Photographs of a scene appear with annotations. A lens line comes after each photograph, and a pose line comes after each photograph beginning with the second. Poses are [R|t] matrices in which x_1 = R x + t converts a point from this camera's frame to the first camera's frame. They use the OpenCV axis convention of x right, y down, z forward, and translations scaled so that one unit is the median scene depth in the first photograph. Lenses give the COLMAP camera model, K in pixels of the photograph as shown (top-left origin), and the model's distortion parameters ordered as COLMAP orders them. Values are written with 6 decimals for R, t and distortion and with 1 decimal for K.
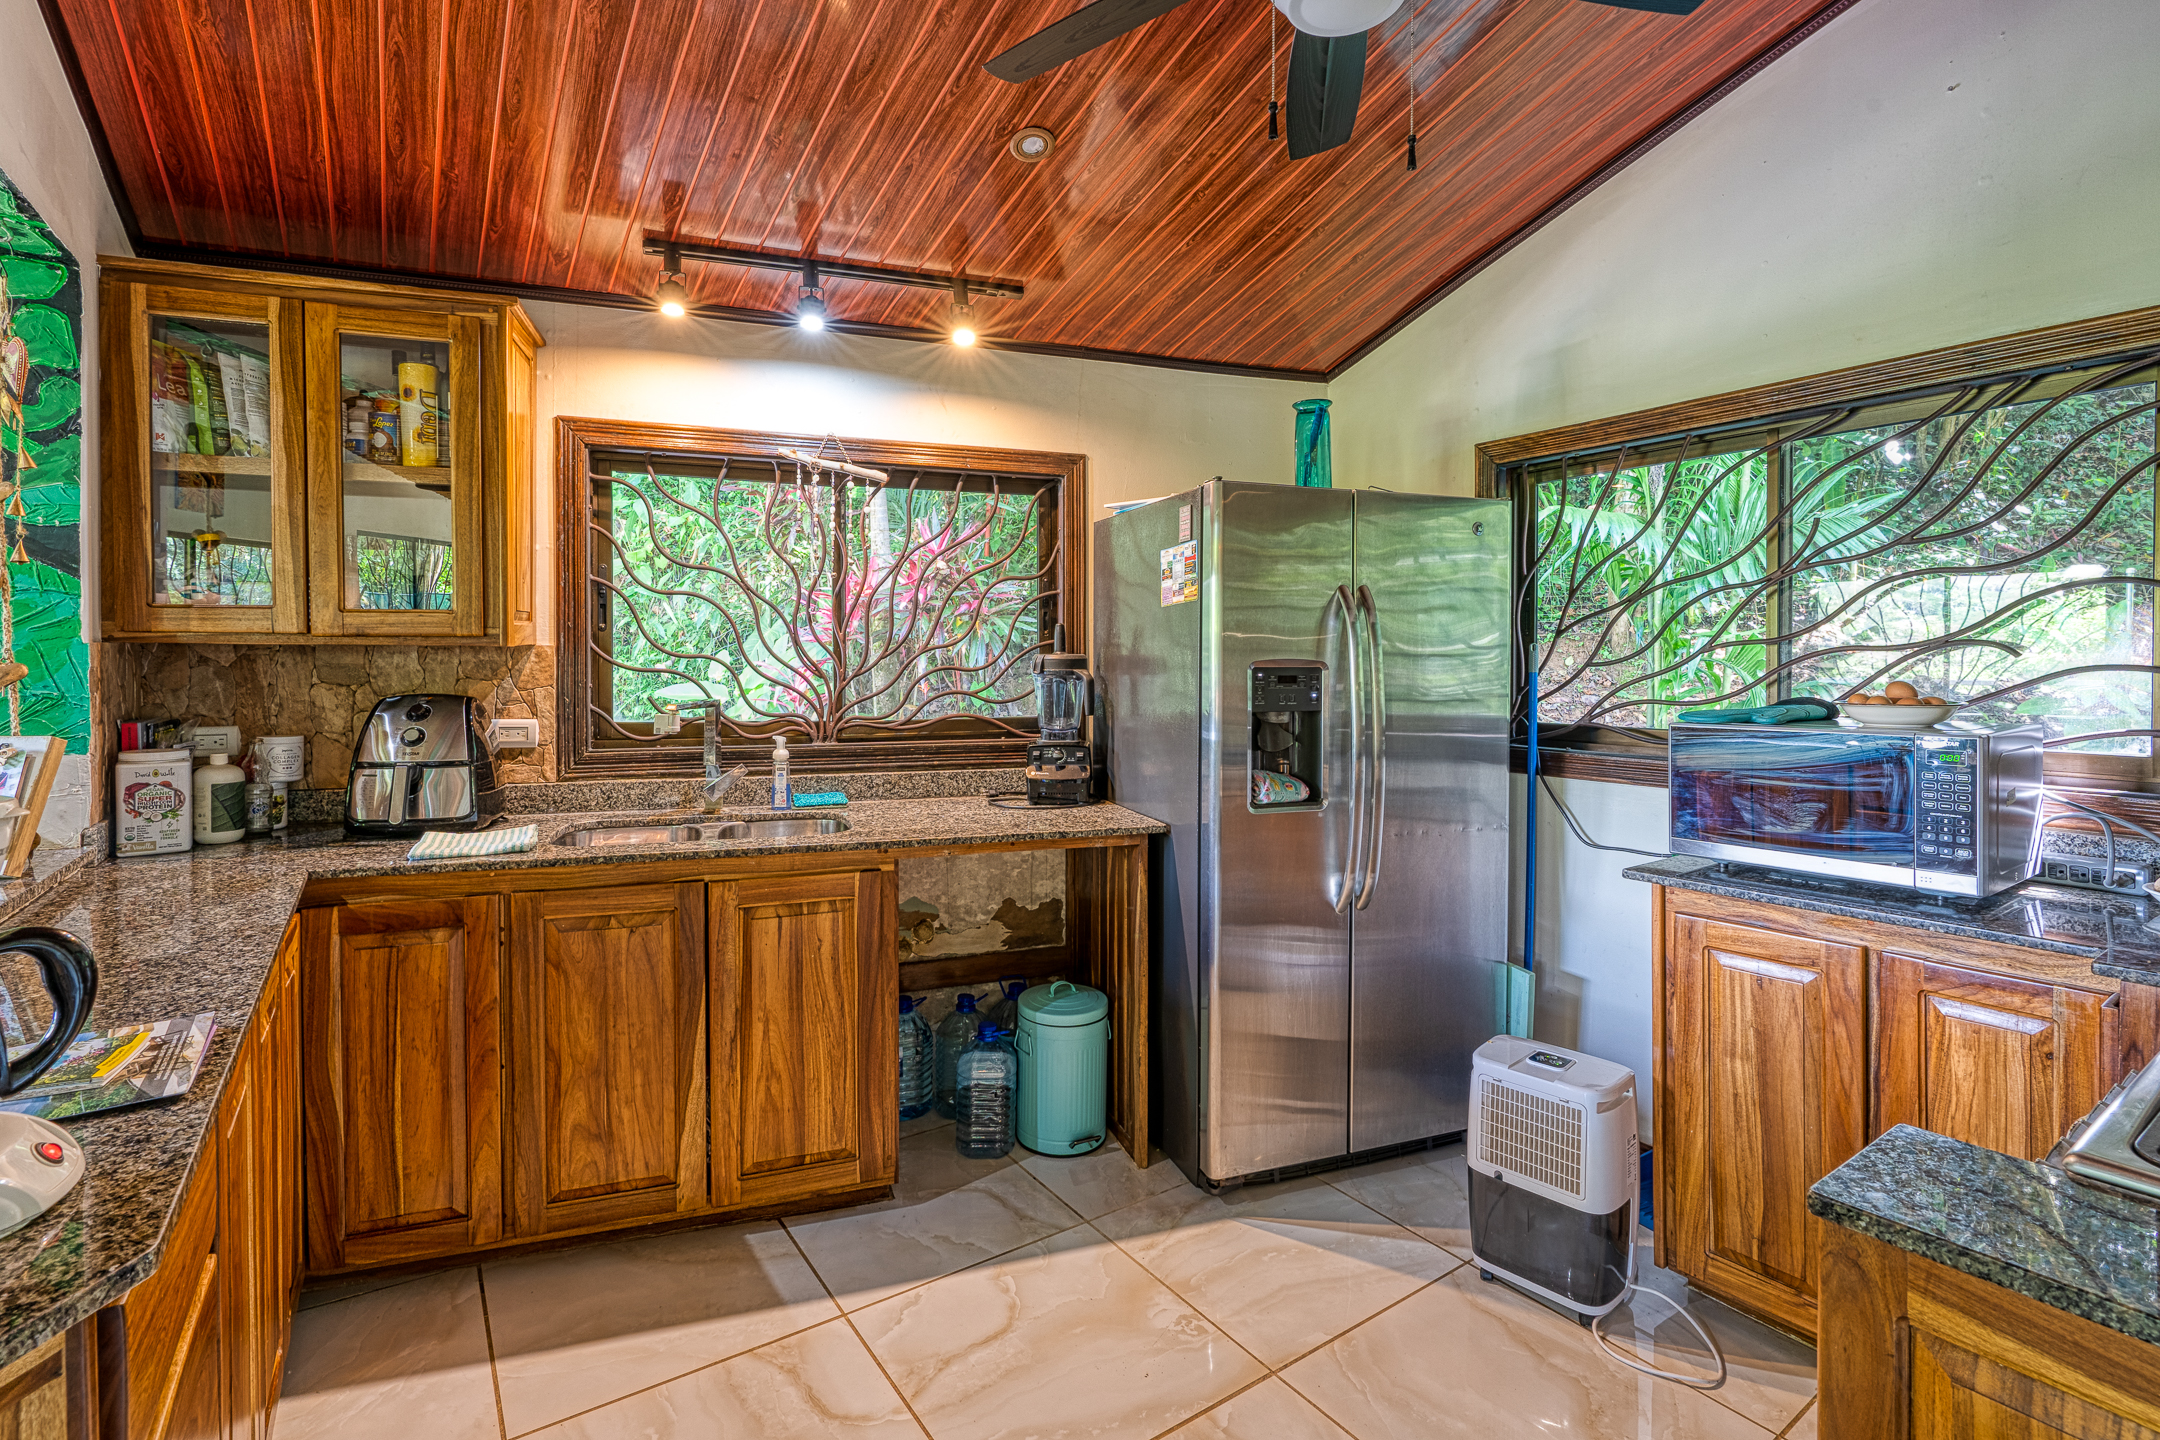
lens RADIAL K [[993.3, 0, 1061.4], [0, 993.3, 670.6], [0, 0, 1]] dist [-0.006249, 0.001247]
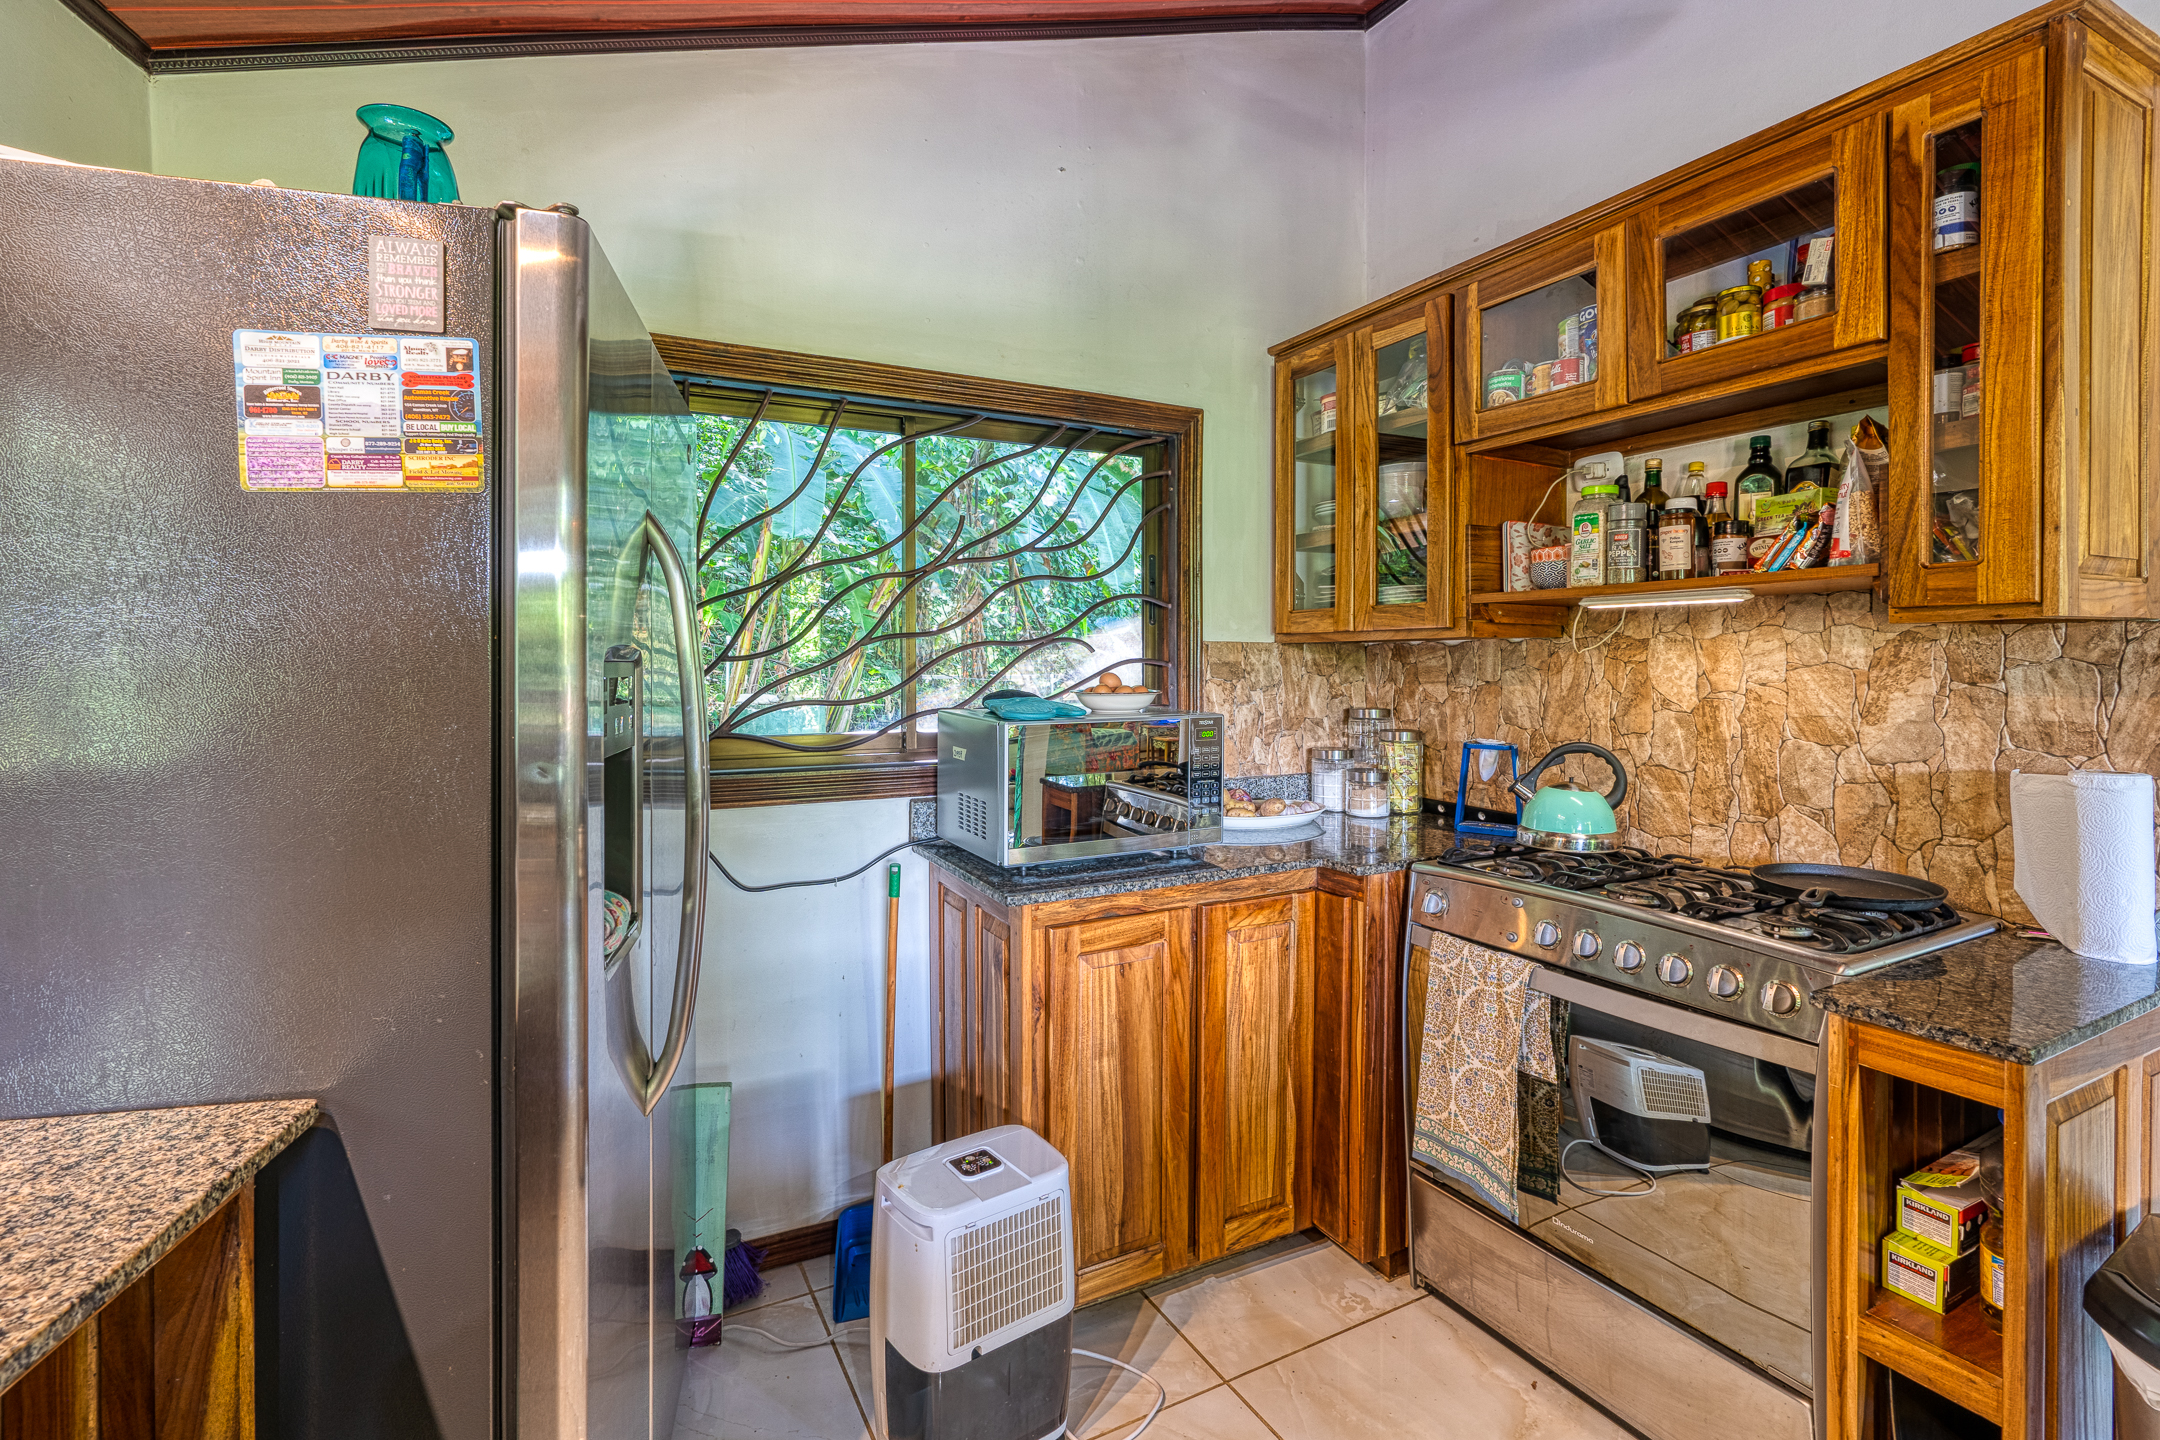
lens RADIAL K [[987.0, 0, 1085.6], [0, 987.0, 673.6], [0, 0, 1]] dist [-0.001923, 0.000191]
pose [[0.100810, -0.011657, 0.994837, -0.233305], [0.007846, 0.999910, 0.010921, -0.001211], [-0.994875, 0.006705, 0.100892, 0.722958]]
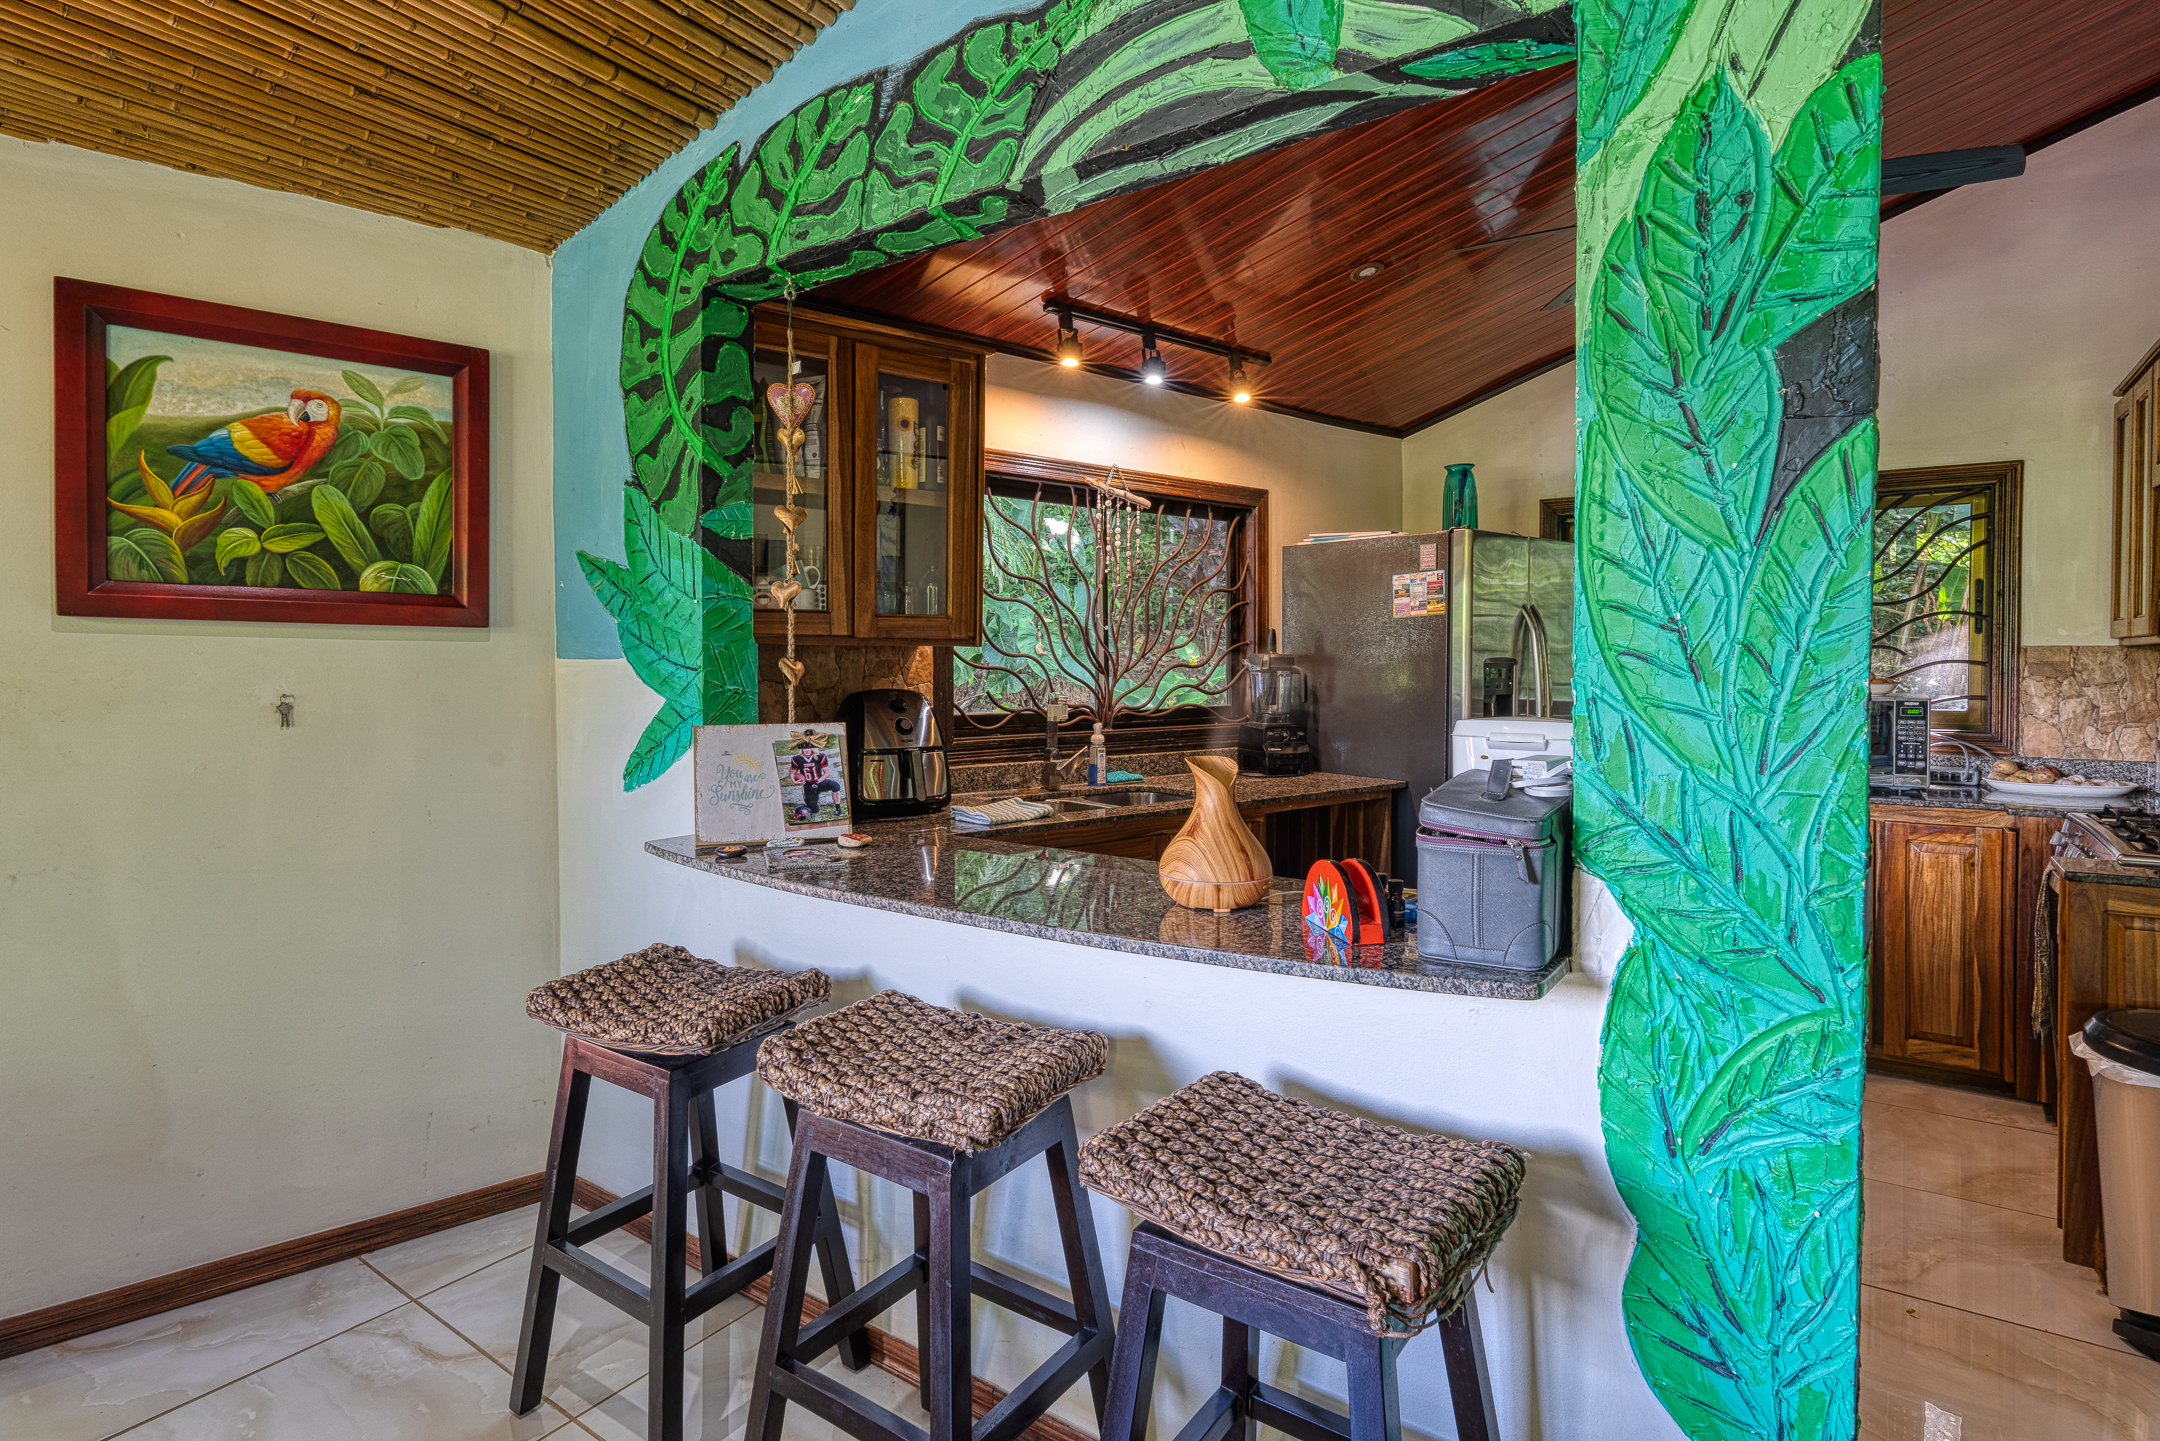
lens RADIAL K [[1100.4, 0, 1082.3], [0, 1100.4, 684.3], [0, 0, 1]] dist [-0.001598, 0.000703]
pose [[0.936004, -0.009689, 0.351855, -0.867679], [0.004798, 0.999879, 0.014769, 0.000325], [-0.351955, -0.012136, 0.935938, -0.244193]]
